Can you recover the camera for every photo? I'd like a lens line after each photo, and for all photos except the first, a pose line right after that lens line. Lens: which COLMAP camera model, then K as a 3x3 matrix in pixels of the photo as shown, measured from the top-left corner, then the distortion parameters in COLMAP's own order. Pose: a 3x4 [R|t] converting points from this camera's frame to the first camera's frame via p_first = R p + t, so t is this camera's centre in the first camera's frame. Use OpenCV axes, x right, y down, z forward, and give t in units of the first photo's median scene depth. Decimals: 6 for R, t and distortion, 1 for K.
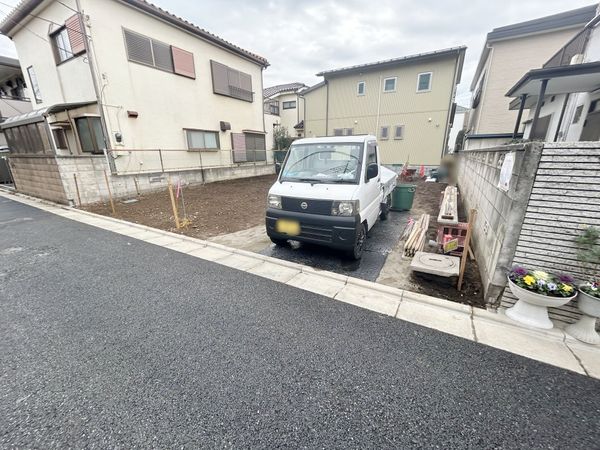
lens RADIAL K [[243.6, 0, 300.0], [0, 243.6, 225.0], [0, 0, 1]] dist [0.010397, 0.000124]
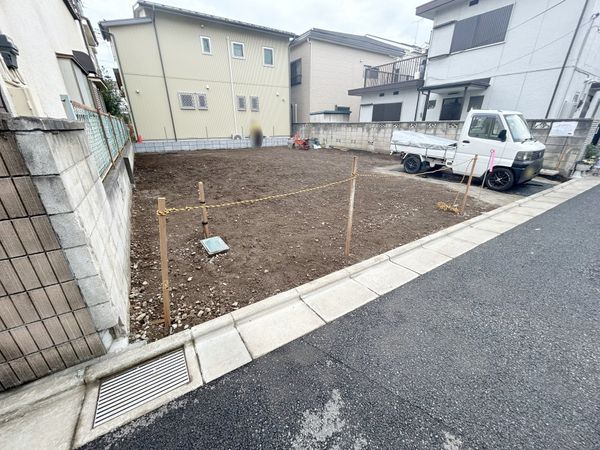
lens RADIAL K [[243.6, 0, 300.0], [0, 243.6, 225.0], [0, 0, 1]] dist [0.010397, 0.000124]
pose [[0.465402, -0.338977, 0.817616, -0.514144], [0.254967, 0.935943, 0.242903, -0.105159], [-0.847581, 0.095418, 0.522017, 0.356450]]
